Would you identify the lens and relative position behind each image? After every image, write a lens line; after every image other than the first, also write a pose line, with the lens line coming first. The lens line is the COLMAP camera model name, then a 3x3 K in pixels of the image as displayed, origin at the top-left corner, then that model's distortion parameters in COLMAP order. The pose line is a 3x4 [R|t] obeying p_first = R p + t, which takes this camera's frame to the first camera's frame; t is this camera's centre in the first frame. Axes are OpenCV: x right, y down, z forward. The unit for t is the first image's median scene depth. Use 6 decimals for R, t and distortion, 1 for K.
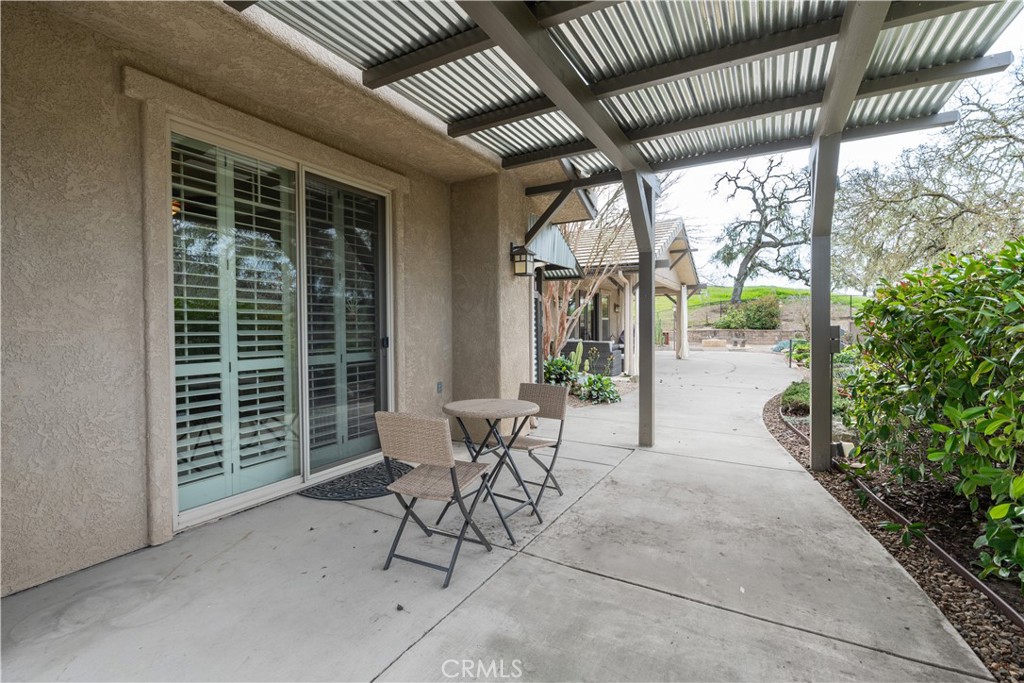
lens RADIAL K [[468.3, 0, 509.0], [0, 468.3, 338.5], [0, 0, 1]] dist [-0.004197, 0.001532]
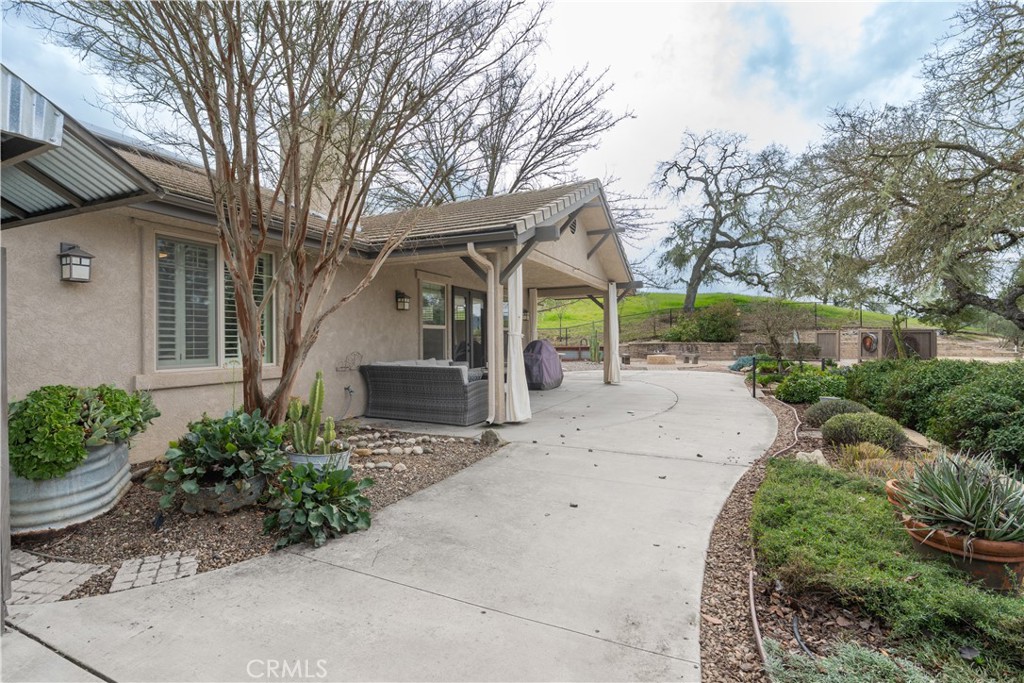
lens RADIAL K [[482.6, 0, 511.0], [0, 482.6, 339.1], [0, 0, 1]] dist [0.000495, -0.000359]
pose [[0.996279, -0.005880, 0.085990, 0.081720], [0.008227, 0.999603, -0.026964, -0.003835], [-0.085797, 0.027571, 0.995931, 0.143095]]
